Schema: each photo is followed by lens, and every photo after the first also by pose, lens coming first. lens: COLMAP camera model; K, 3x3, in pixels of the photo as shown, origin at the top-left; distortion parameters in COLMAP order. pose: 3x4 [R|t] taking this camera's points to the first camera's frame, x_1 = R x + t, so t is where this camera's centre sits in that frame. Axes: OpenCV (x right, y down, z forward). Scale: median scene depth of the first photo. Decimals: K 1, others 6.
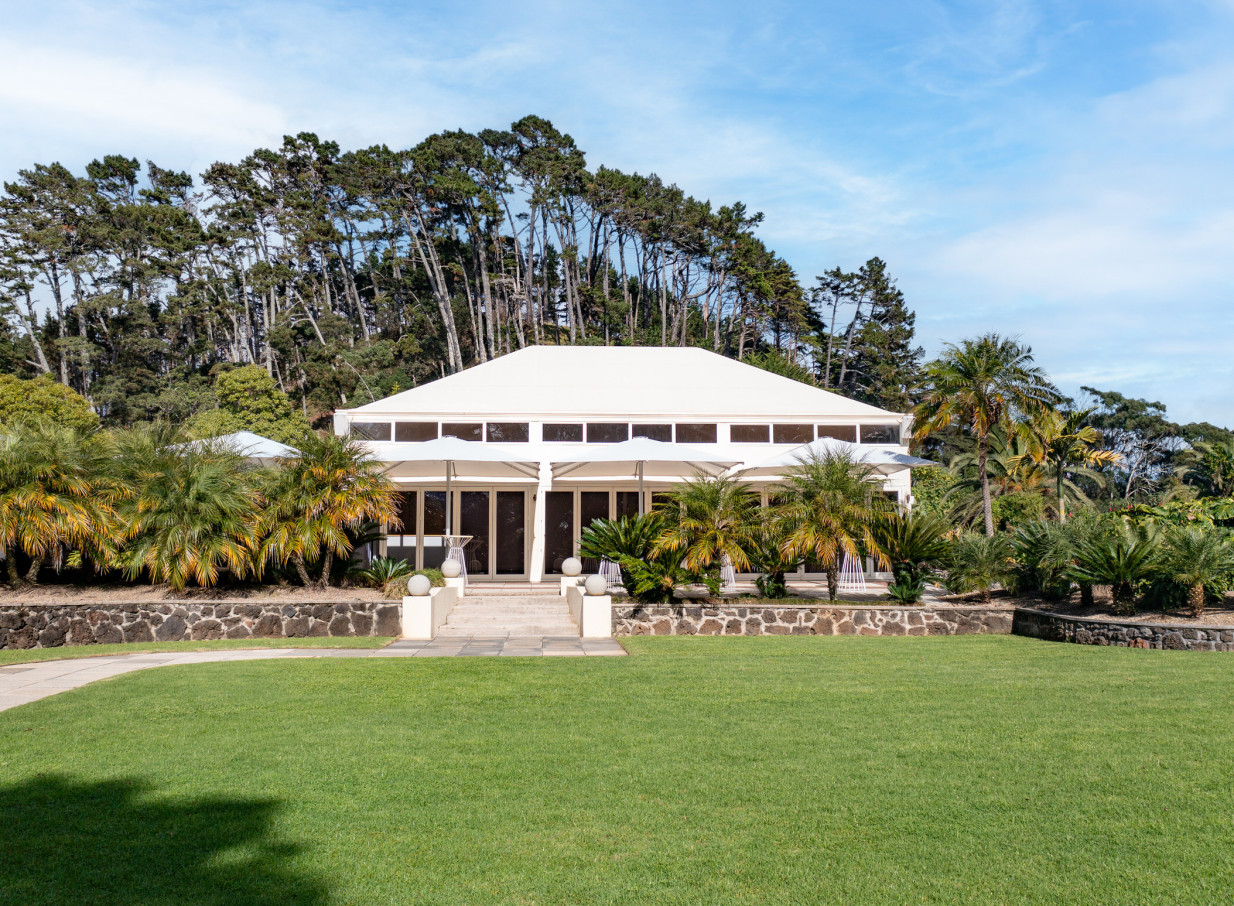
lens RADIAL K [[1026.8, 0, 617.0], [0, 1026.8, 453.0], [0, 0, 1]] dist [-0.003328, 0.014609]
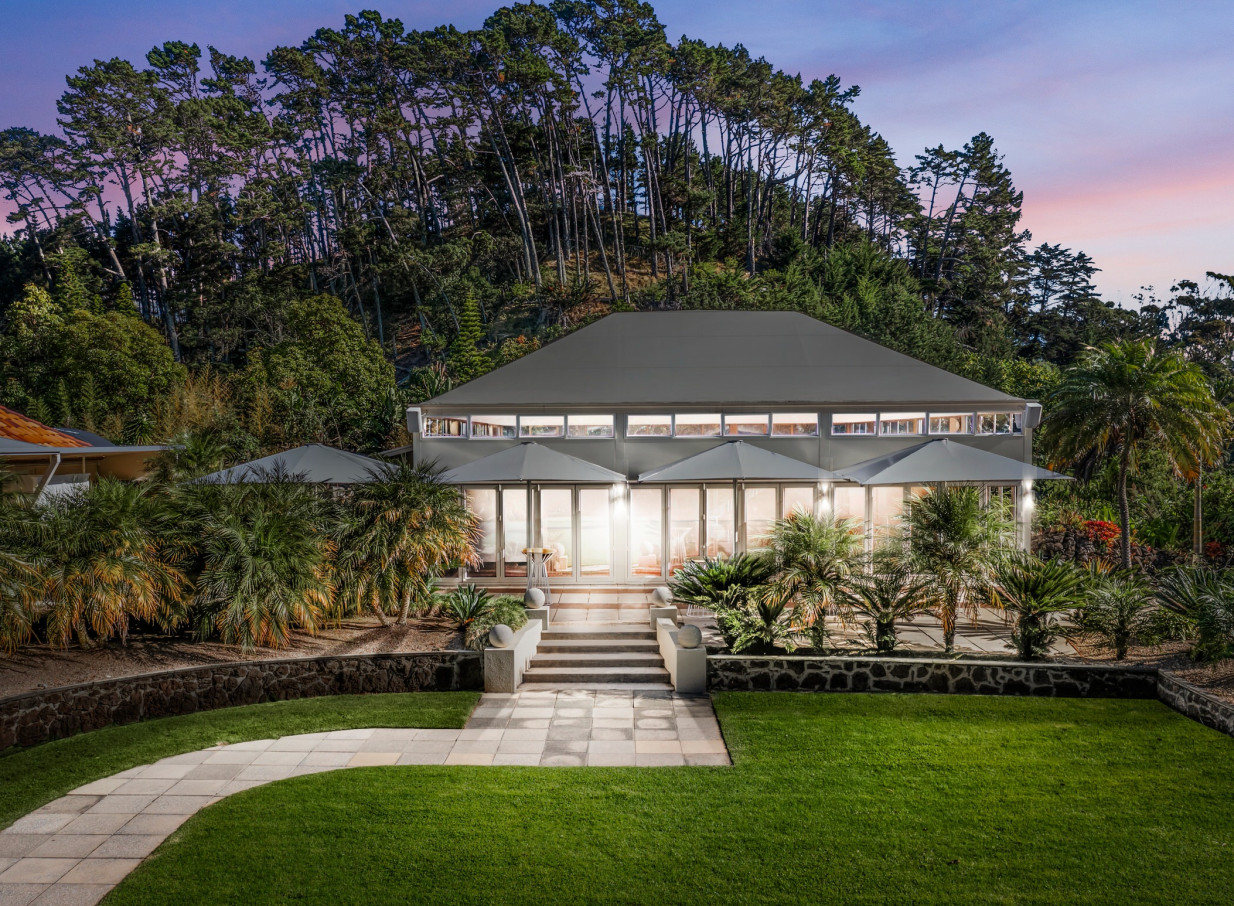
lens RADIAL K [[1026.8, 0, 617.0], [0, 1026.8, 453.0], [0, 0, 1]] dist [-0.003328, 0.014609]
pose [[0.997162, 0.000679, -0.075286, -0.004435], [0.010462, 0.989008, 0.147489, -0.047449], [0.074559, -0.147858, 0.986194, 0.028933]]
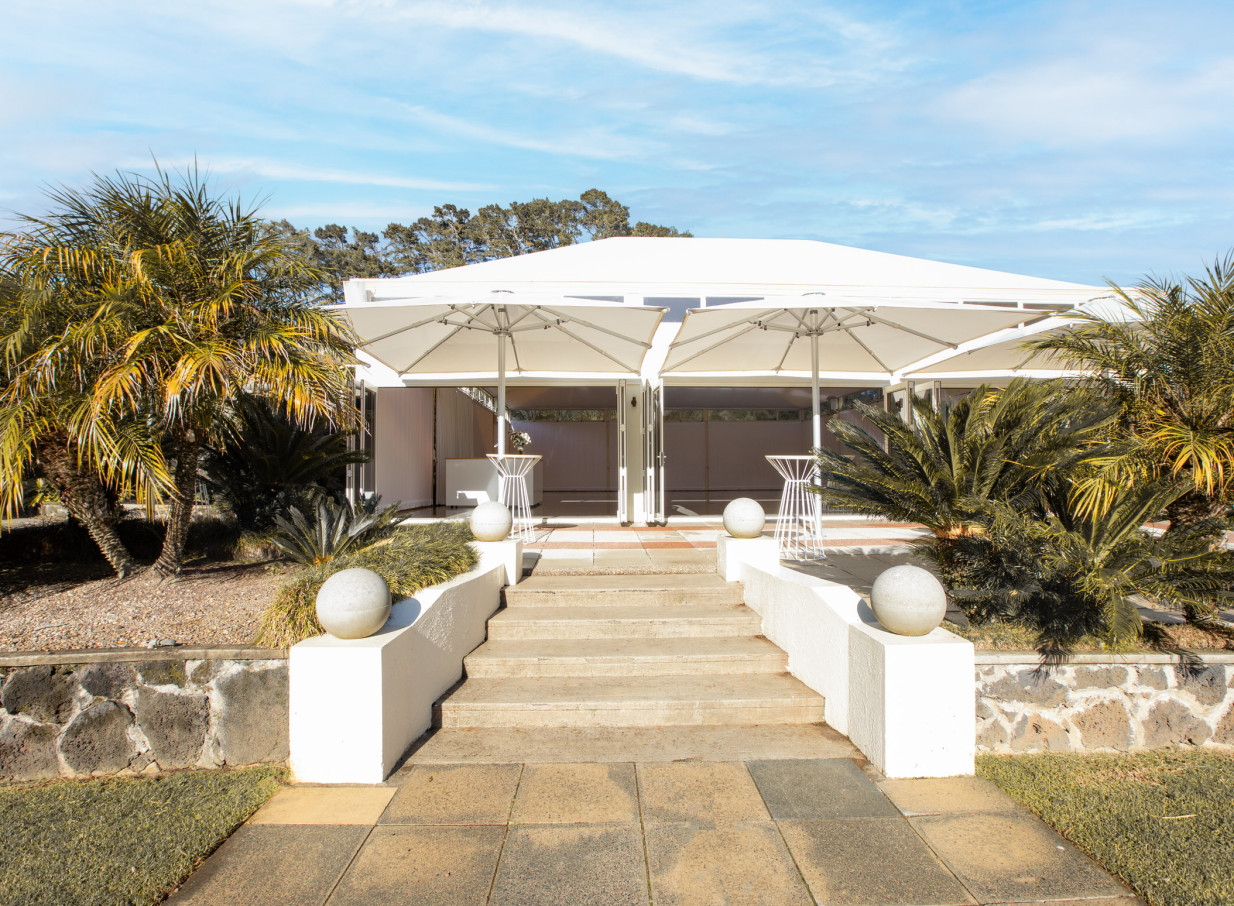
lens RADIAL K [[493.8, 0, 612.3], [0, 493.8, 459.3], [0, 0, 1]] dist [-0.001126, 0.000180]
pose [[0.999404, -0.002235, -0.034450, -0.029500], [0.004787, 0.997234, 0.074169, 0.020213], [0.034189, -0.074290, 0.996650, 0.232943]]
